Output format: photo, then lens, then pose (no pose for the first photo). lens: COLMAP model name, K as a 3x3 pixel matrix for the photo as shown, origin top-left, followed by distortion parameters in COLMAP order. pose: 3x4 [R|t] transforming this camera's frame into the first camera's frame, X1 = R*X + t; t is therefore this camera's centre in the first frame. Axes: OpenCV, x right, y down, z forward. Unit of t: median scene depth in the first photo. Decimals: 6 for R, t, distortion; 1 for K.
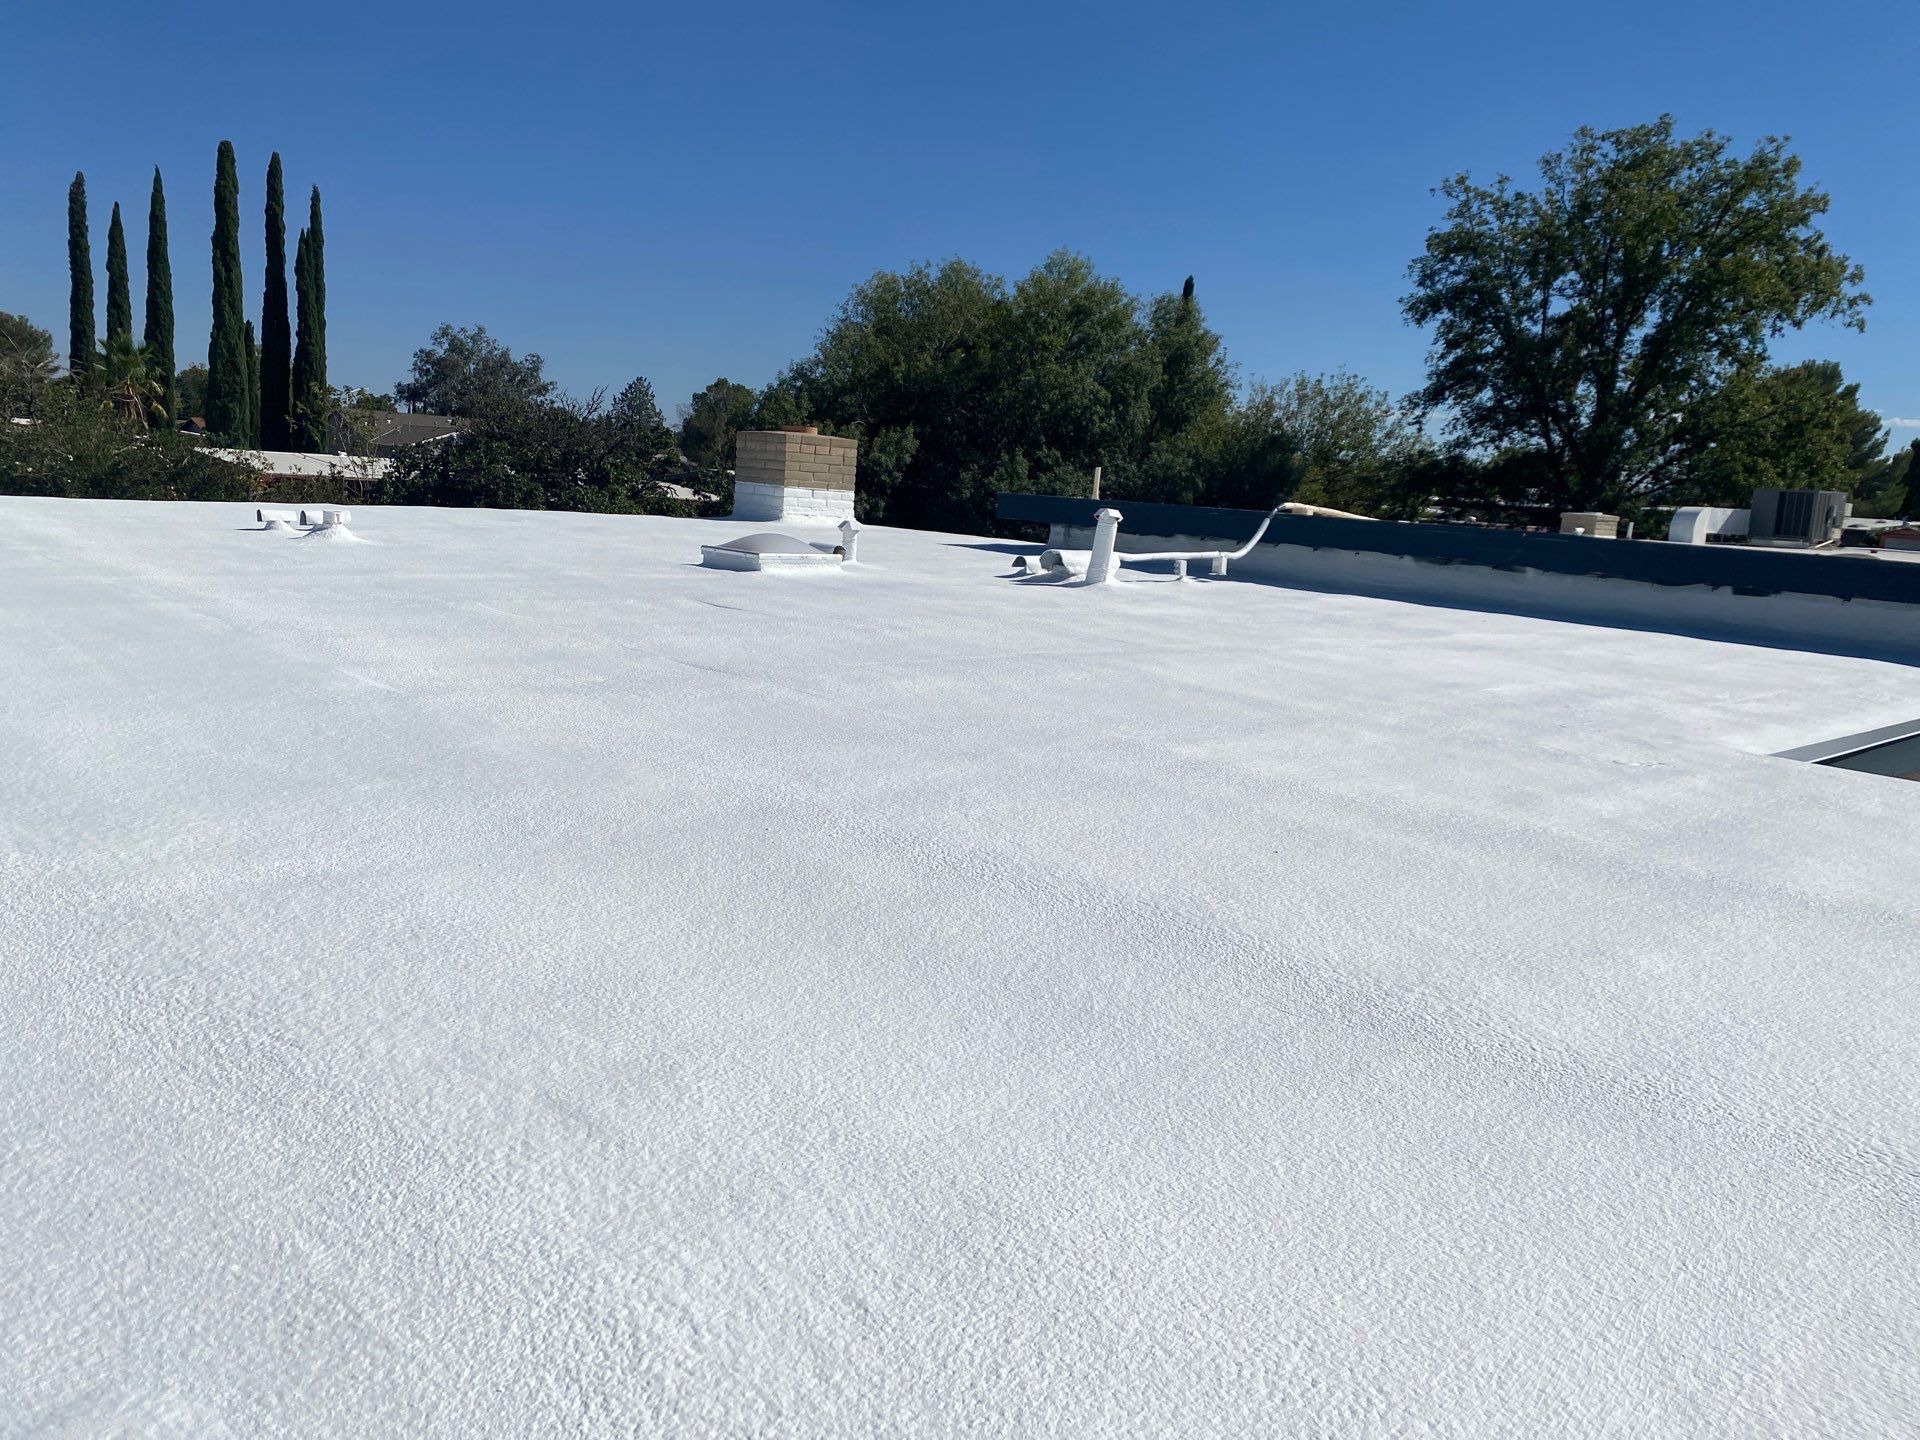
lens RADIAL K [[1475.5, 0, 984.4], [0, 1475.5, 715.5], [0, 0, 1]] dist [0.051015, -0.052107]
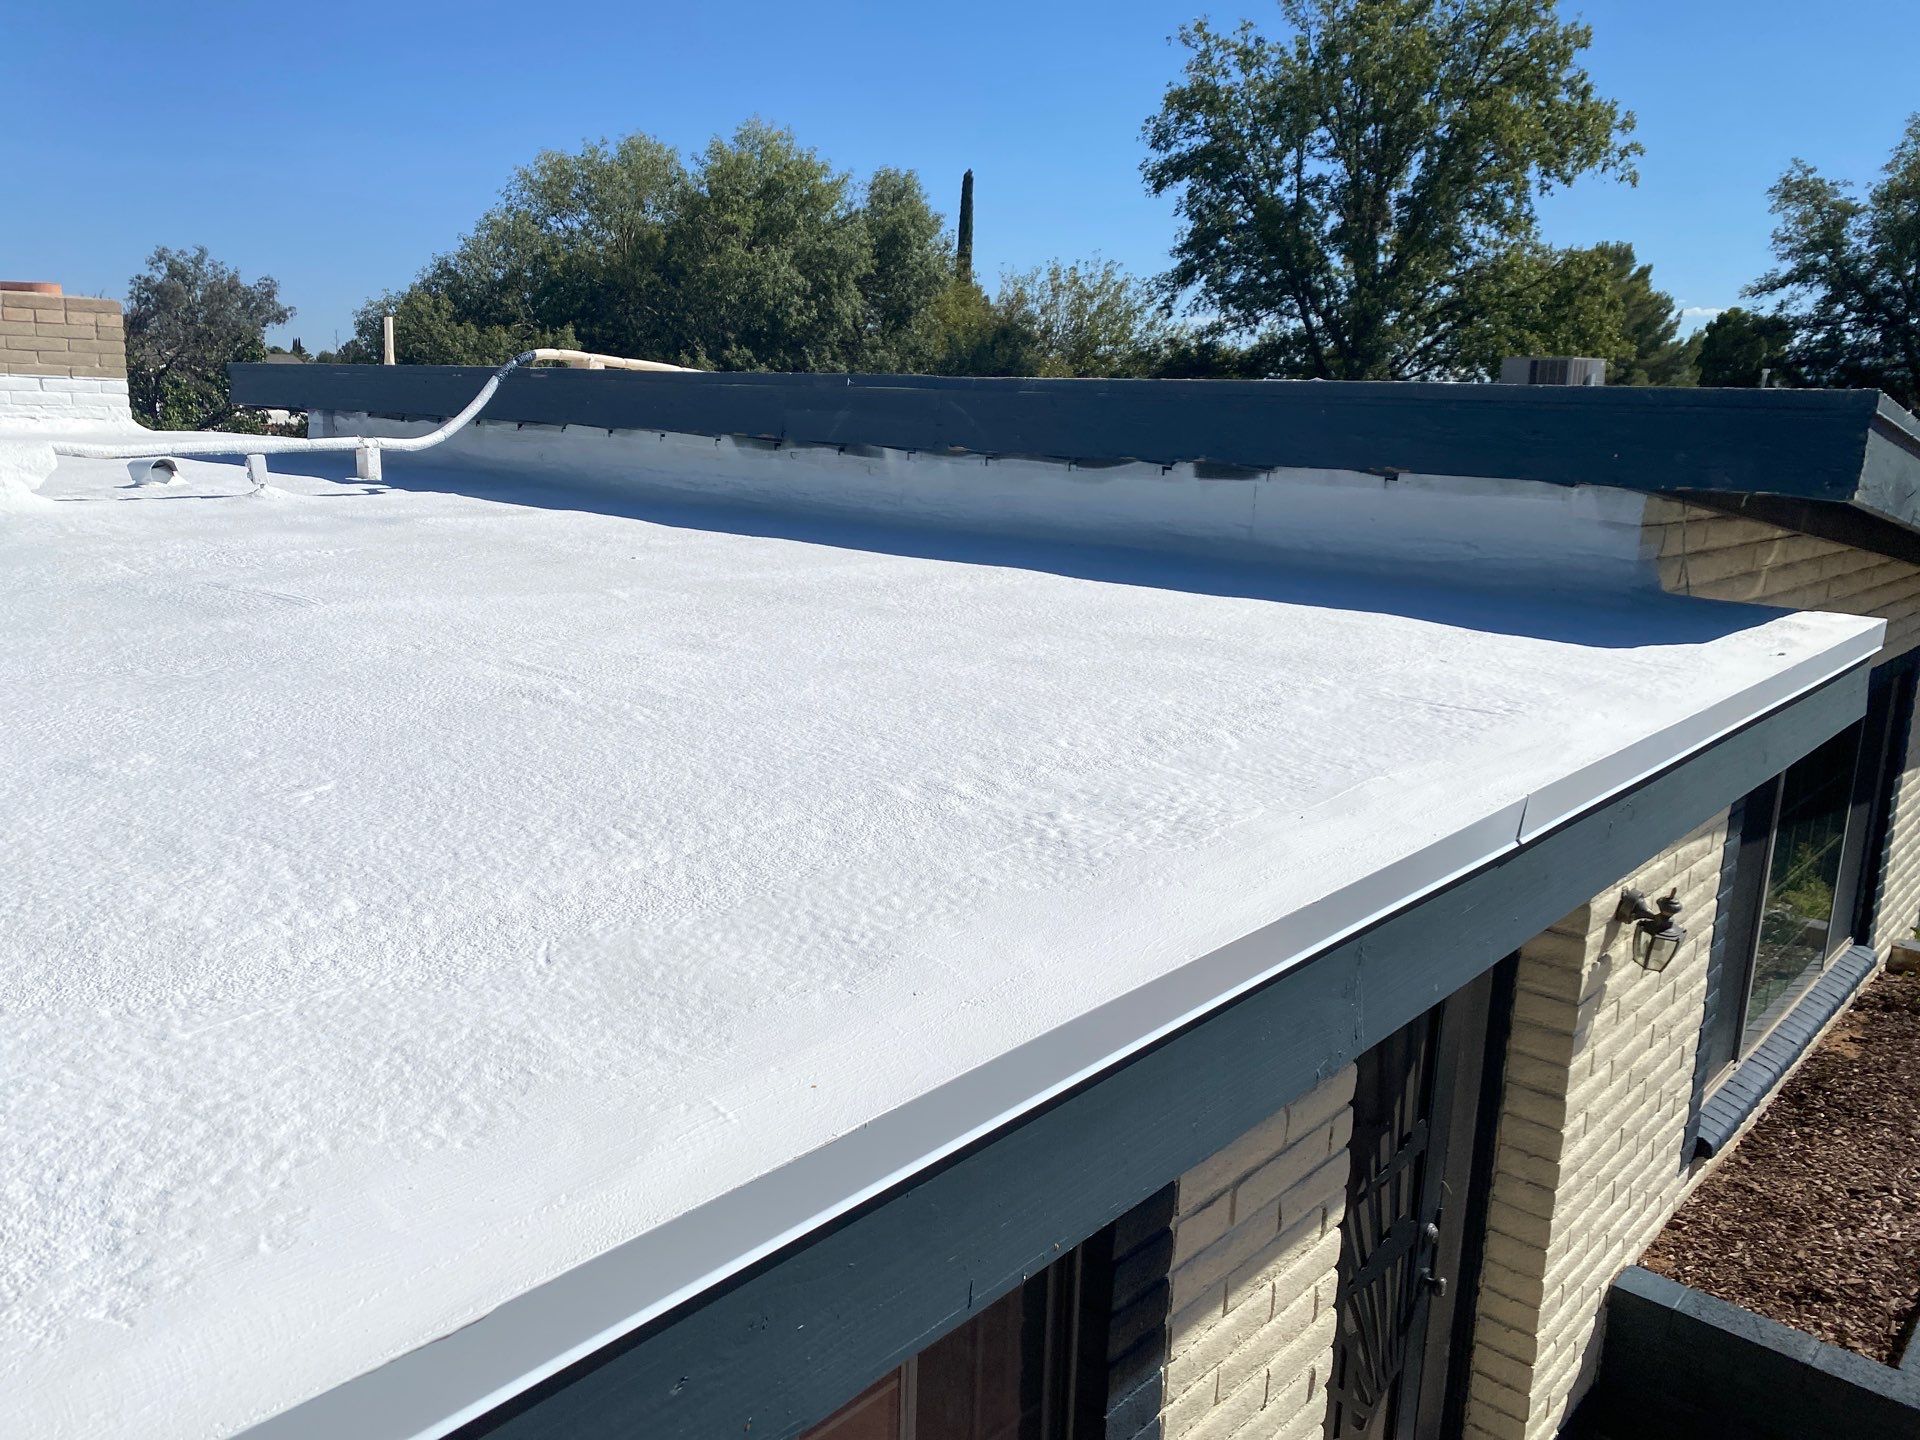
lens RADIAL K [[1475.5, 0, 948.4], [0, 1475.5, 716.8], [0, 0, 1]] dist [0.051015, -0.052107]
pose [[0.995421, -0.055826, 0.077589, 0.081313], [0.051603, 0.997129, 0.055416, -0.007169], [-0.080460, -0.051159, 0.995444, 0.110097]]
